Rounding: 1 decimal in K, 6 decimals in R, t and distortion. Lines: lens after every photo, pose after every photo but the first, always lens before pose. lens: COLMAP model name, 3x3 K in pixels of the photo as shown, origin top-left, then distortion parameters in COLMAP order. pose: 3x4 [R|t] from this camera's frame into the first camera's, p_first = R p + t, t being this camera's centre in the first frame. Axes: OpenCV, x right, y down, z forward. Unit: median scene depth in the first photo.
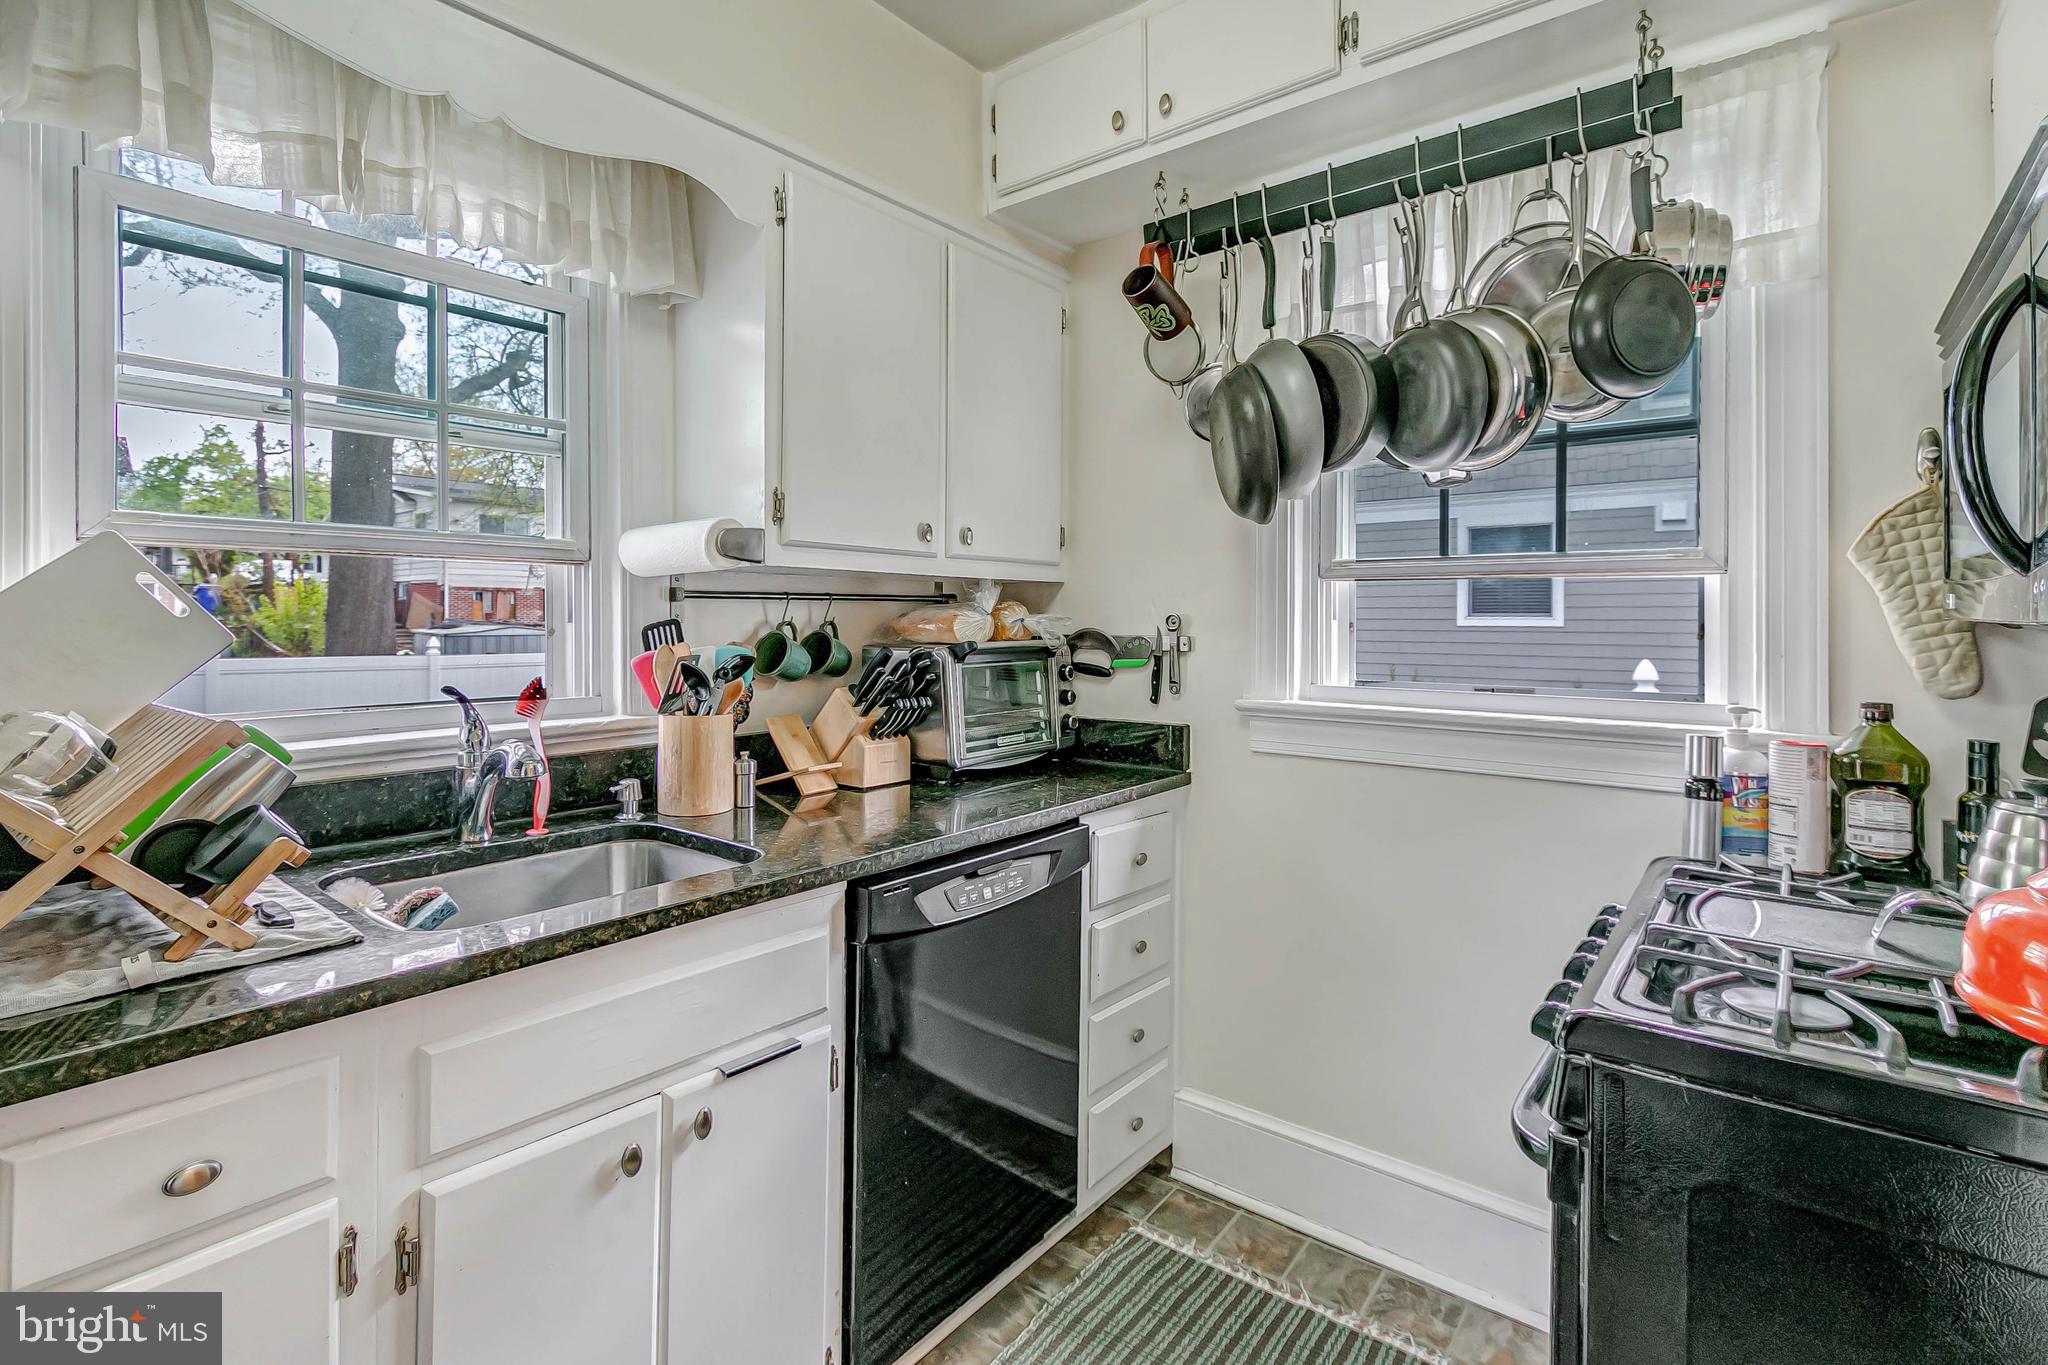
lens RADIAL K [[963.6, 0, 1015.2], [0, 963.6, 624.0], [0, 0, 1]] dist [-0.000887, -0.000874]
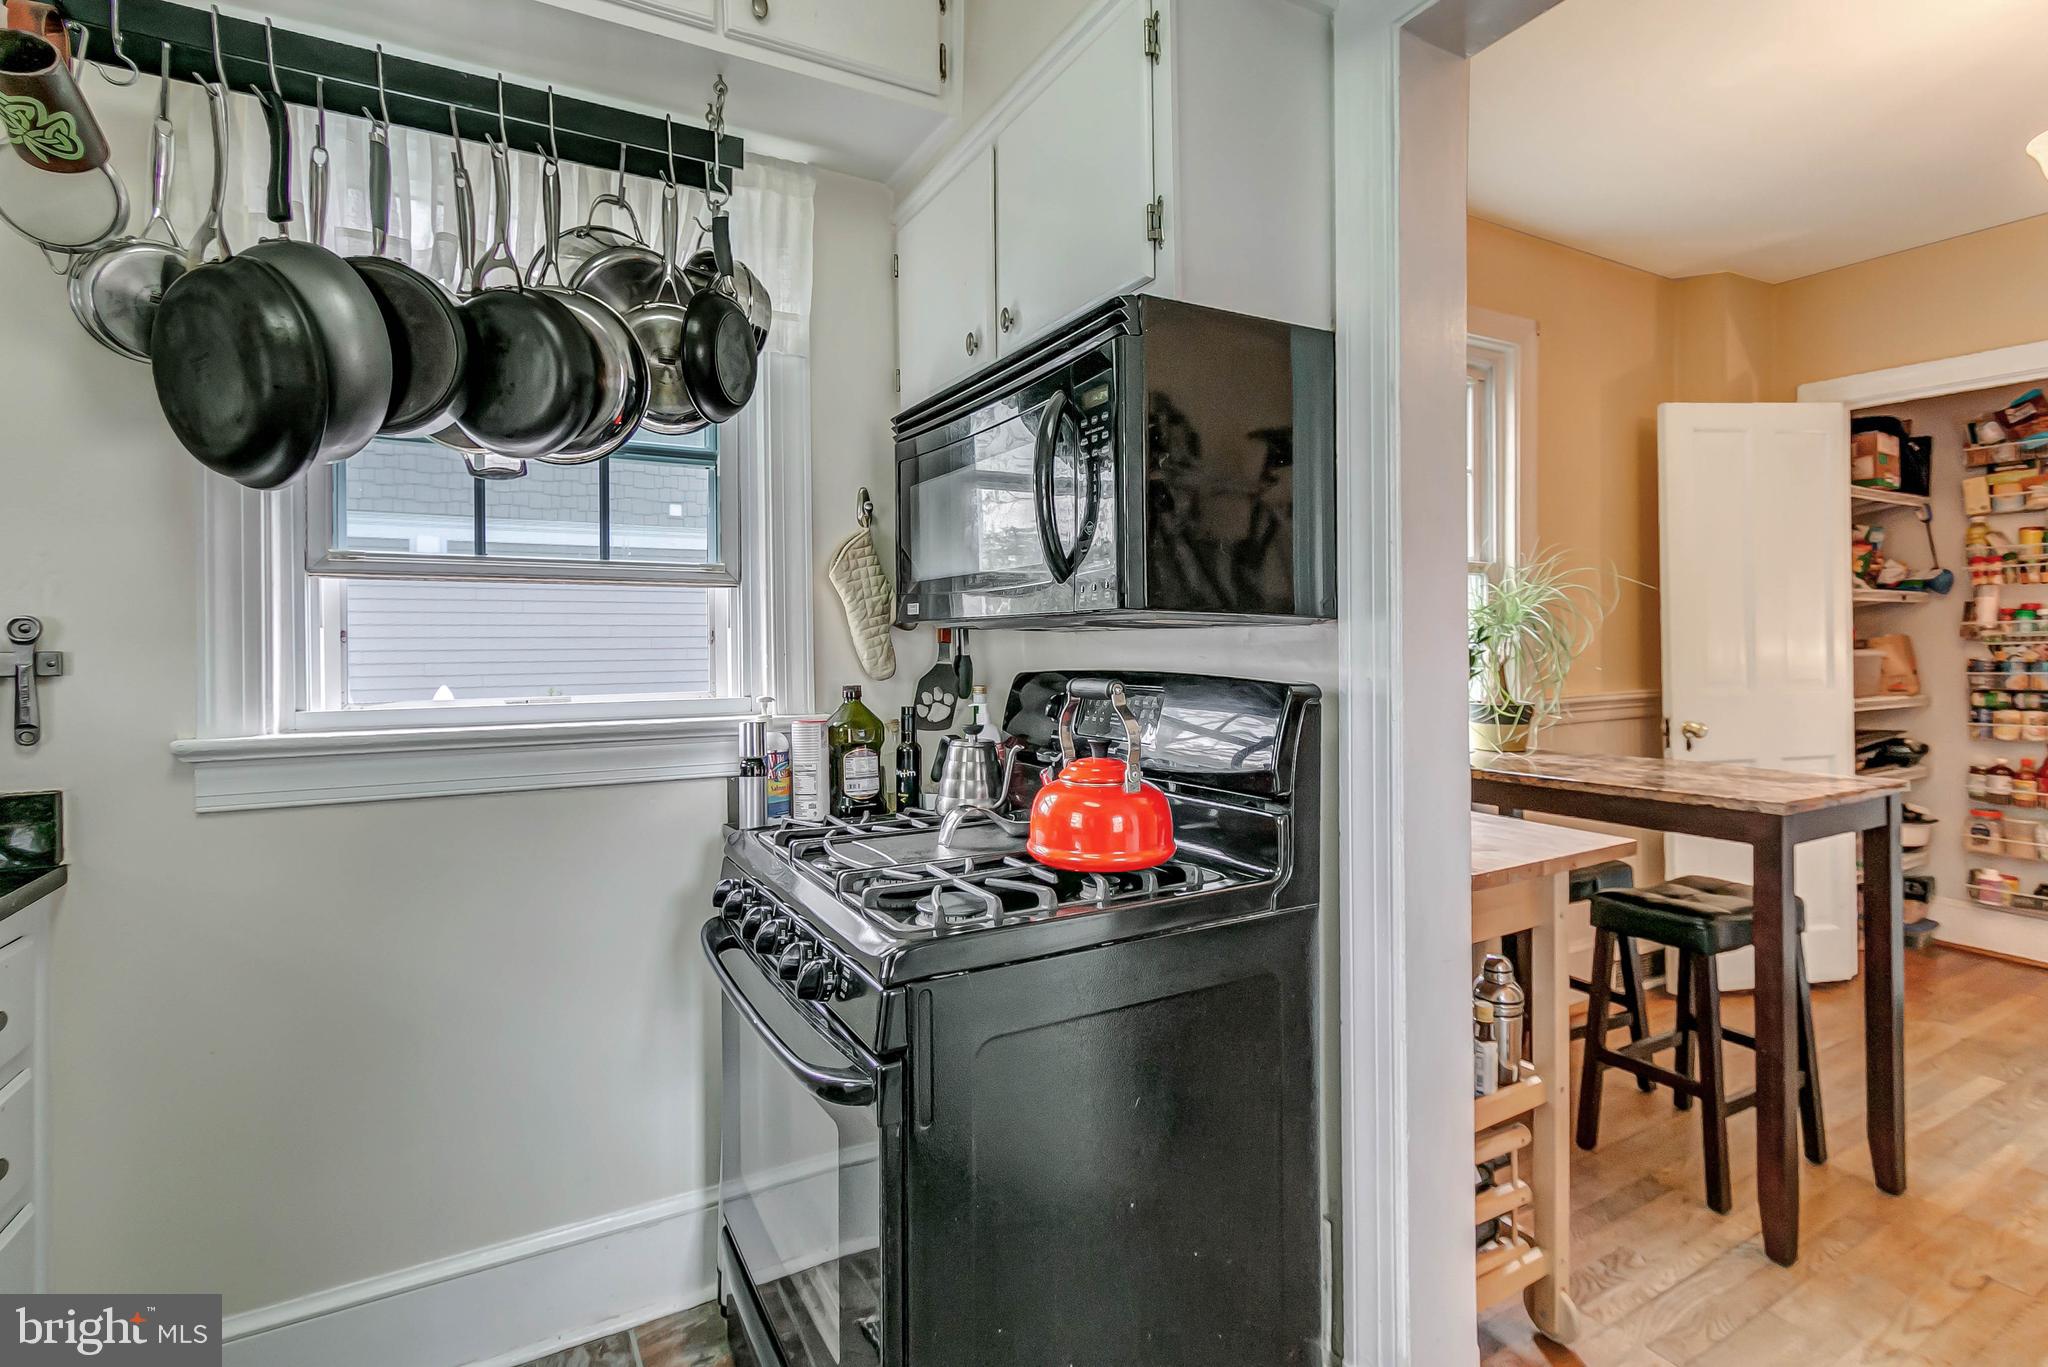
lens RADIAL K [[954.6, 0, 1005.5], [0, 954.6, 649.0], [0, 0, 1]] dist [-0.001222, 0.000820]
pose [[0.382169, -0.008275, 0.924056, -0.190417], [0.016964, 0.999854, 0.001938, 0.023215], [-0.923937, 0.014935, 0.382253, 0.210608]]
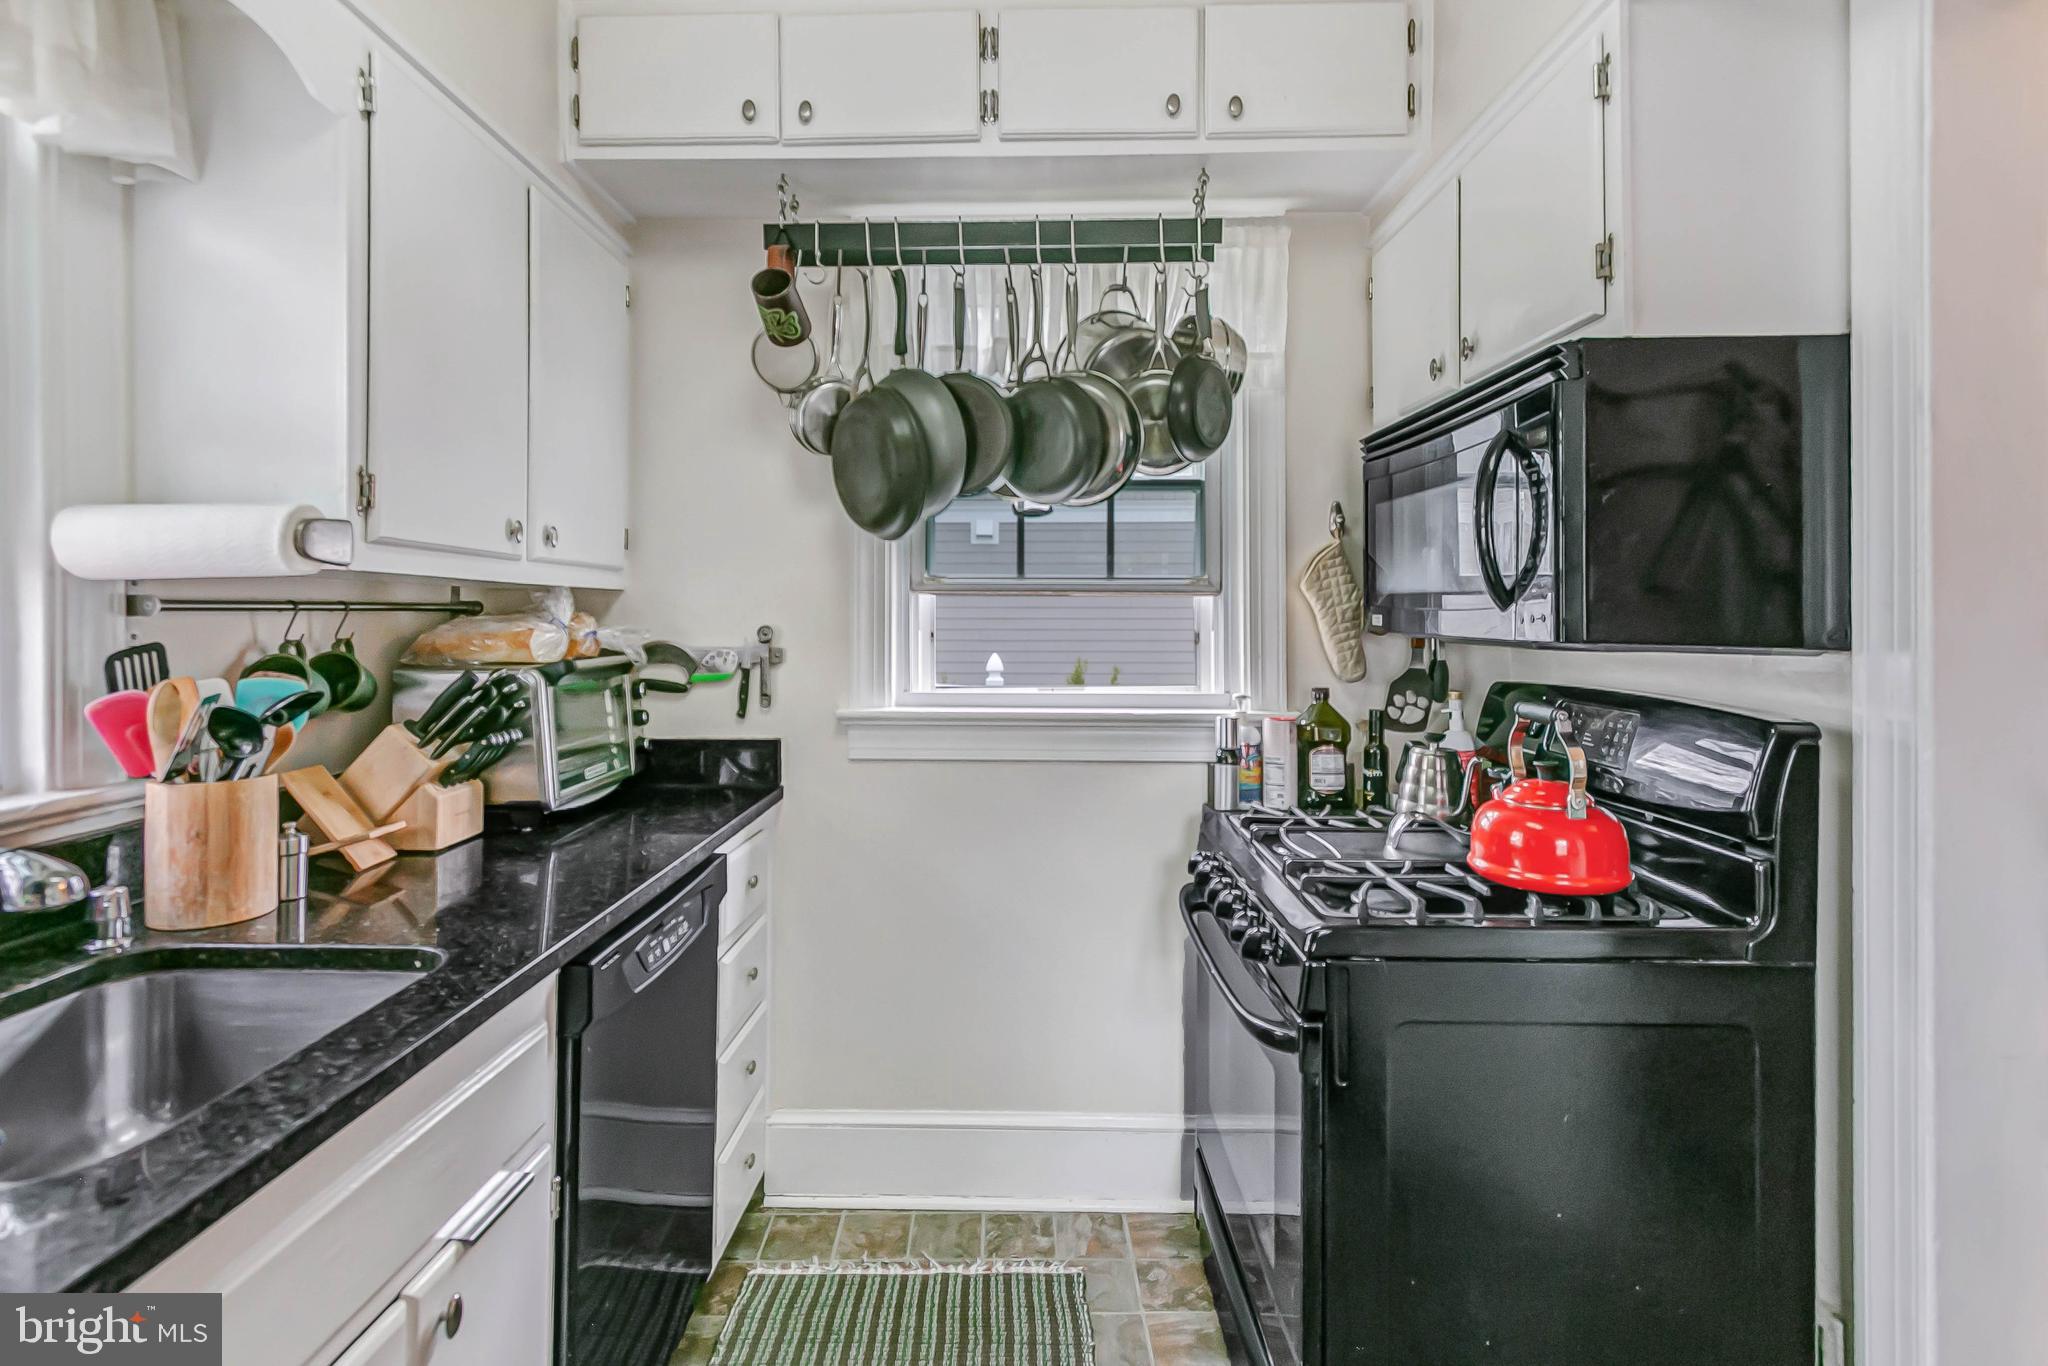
lens RADIAL K [[984.7, 0, 1003.1], [0, 984.7, 615.9], [0, 0, 1]] dist [0.002933, -0.004606]
pose [[0.792825, -0.002058, 0.609446, -0.292463], [0.005243, 0.999980, -0.003443, -0.017672], [-0.609427, 0.005925, 0.792820, 0.077551]]
